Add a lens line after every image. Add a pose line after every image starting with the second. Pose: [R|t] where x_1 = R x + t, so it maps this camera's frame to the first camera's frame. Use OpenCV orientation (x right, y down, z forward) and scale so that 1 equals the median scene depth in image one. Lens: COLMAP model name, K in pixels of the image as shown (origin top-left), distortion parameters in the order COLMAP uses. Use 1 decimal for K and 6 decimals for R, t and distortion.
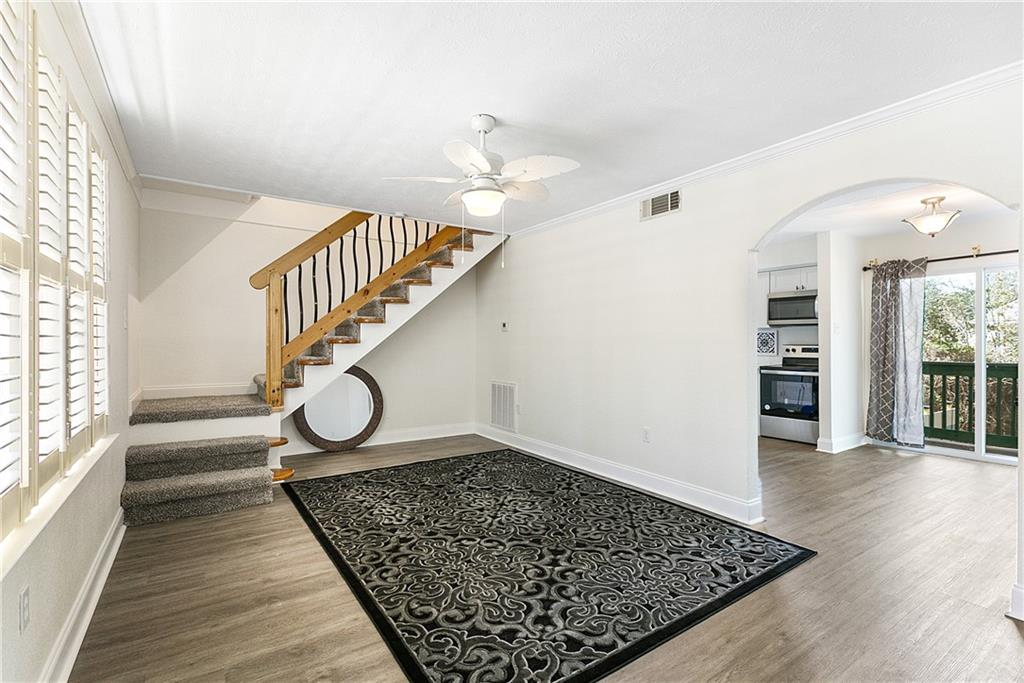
lens RADIAL K [[459.0, 0, 505.8], [0, 459.0, 342.4], [0, 0, 1]] dist [0.008972, -0.001771]
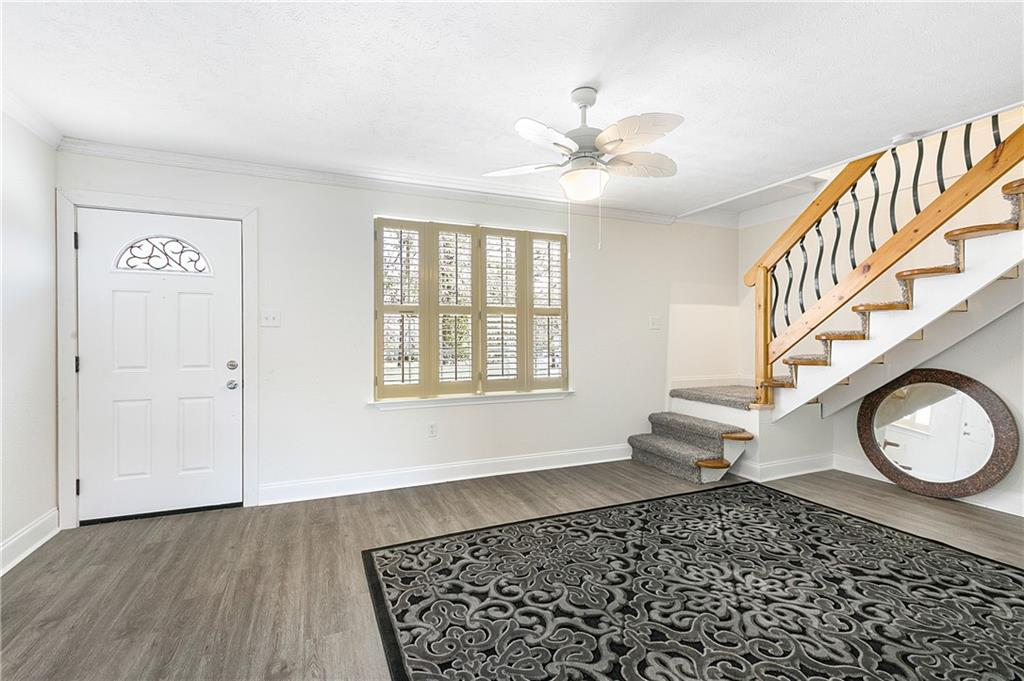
lens RADIAL K [[459.0, 0, 510.3], [0, 459.0, 344.5], [0, 0, 1]] dist [0.008972, -0.001771]
pose [[-0.173880, 0.013187, -0.984679, 0.448672], [-0.000691, 0.999908, 0.013513, 0.000215], [0.984767, 0.003030, -0.173855, 0.520519]]
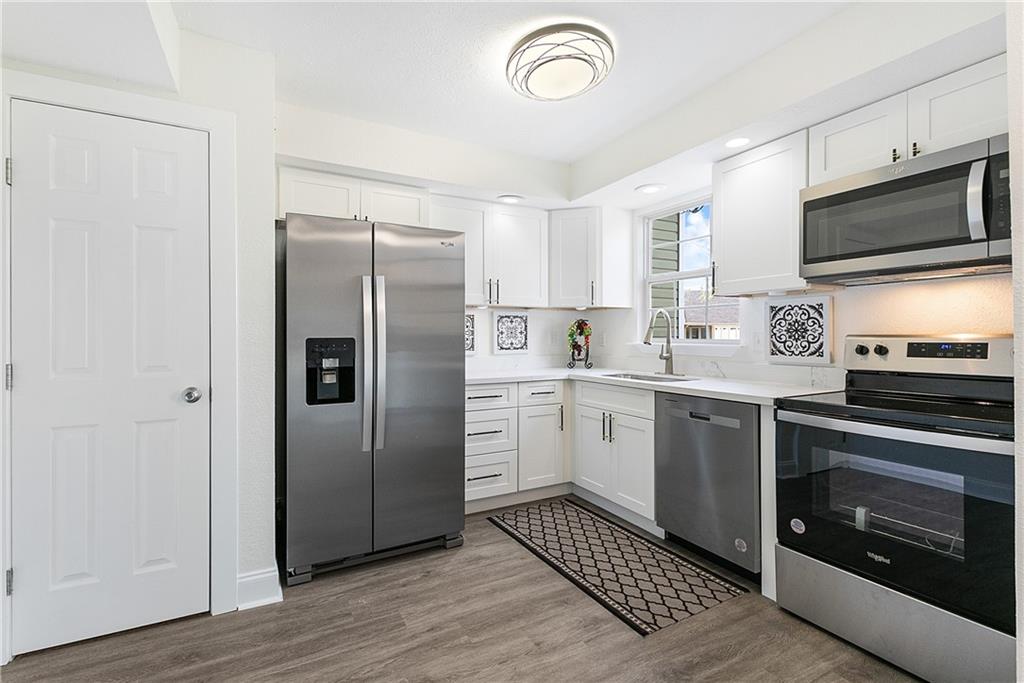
lens RADIAL K [[459.0, 0, 506.0], [0, 459.0, 337.3], [0, 0, 1]] dist [0.008972, -0.001771]
pose [[0.995813, -0.003409, -0.091348, 0.459791], [0.003407, 0.999994, -0.000182, 0.007794], [0.091348, -0.000130, 0.995819, 0.768133]]
